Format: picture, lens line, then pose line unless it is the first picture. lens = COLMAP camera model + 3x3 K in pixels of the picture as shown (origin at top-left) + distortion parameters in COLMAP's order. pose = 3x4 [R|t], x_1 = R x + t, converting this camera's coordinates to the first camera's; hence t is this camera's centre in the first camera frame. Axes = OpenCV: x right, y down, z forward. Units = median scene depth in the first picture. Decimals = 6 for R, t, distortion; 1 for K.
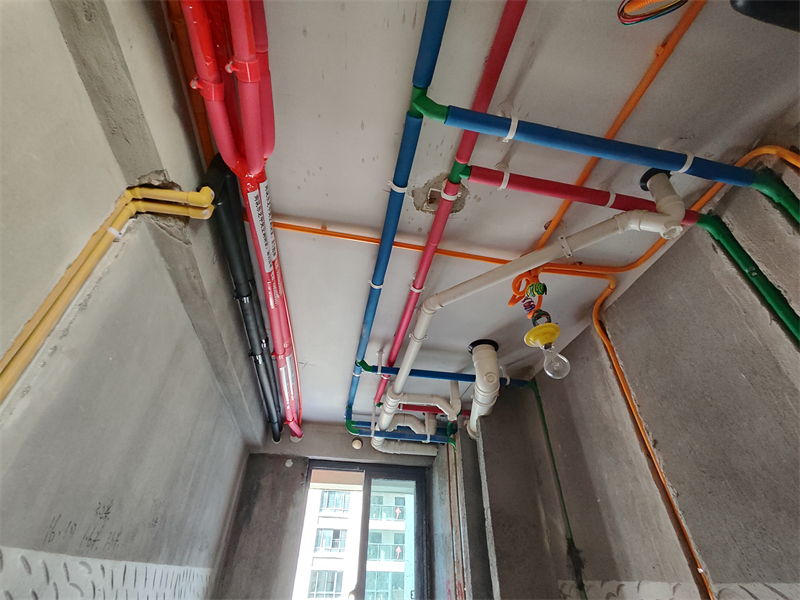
lens RADIAL K [[364.1, 0, 402.9], [0, 364.1, 311.5], [0, 0, 1]] dist [-0.001044, 0.003159]
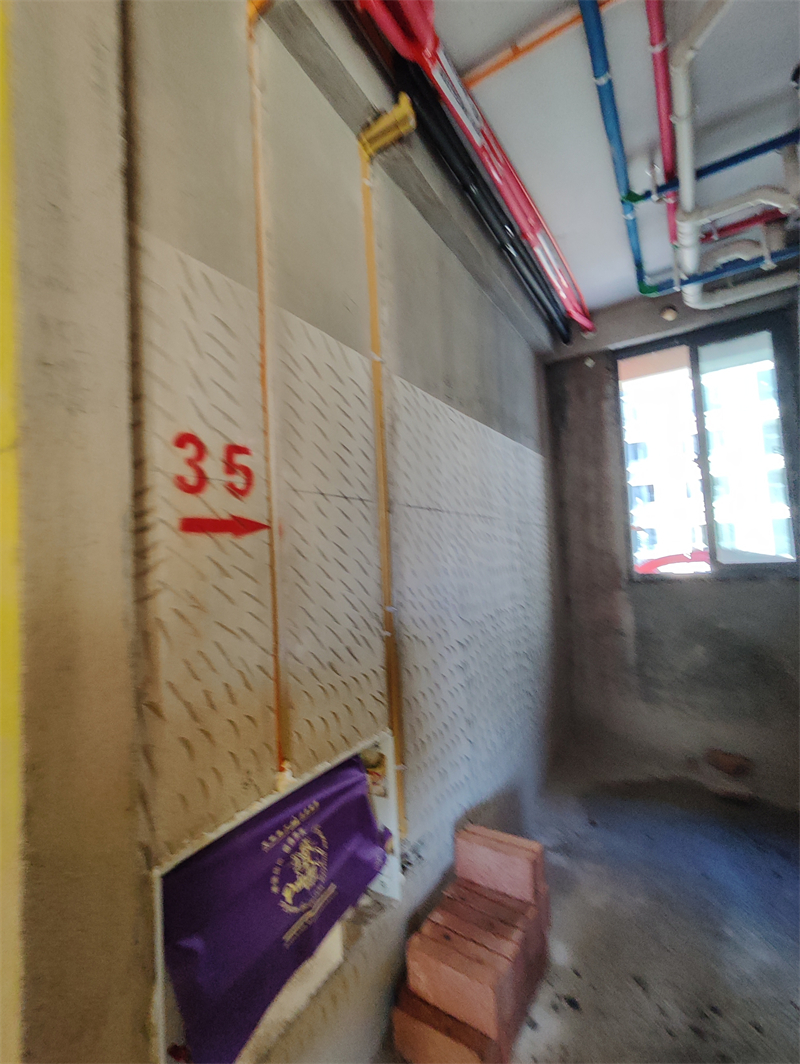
lens RADIAL K [[484.3, 0, 387.0], [0, 484.3, 529.4], [0, 0, 1]] dist [-0.001044, 0.003159]
pose [[0.717046, -0.089304, -0.691281, 0.199417], [0.460834, 0.804815, 0.374039, 0.092306], [0.522950, -0.586769, 0.618243, -0.423361]]
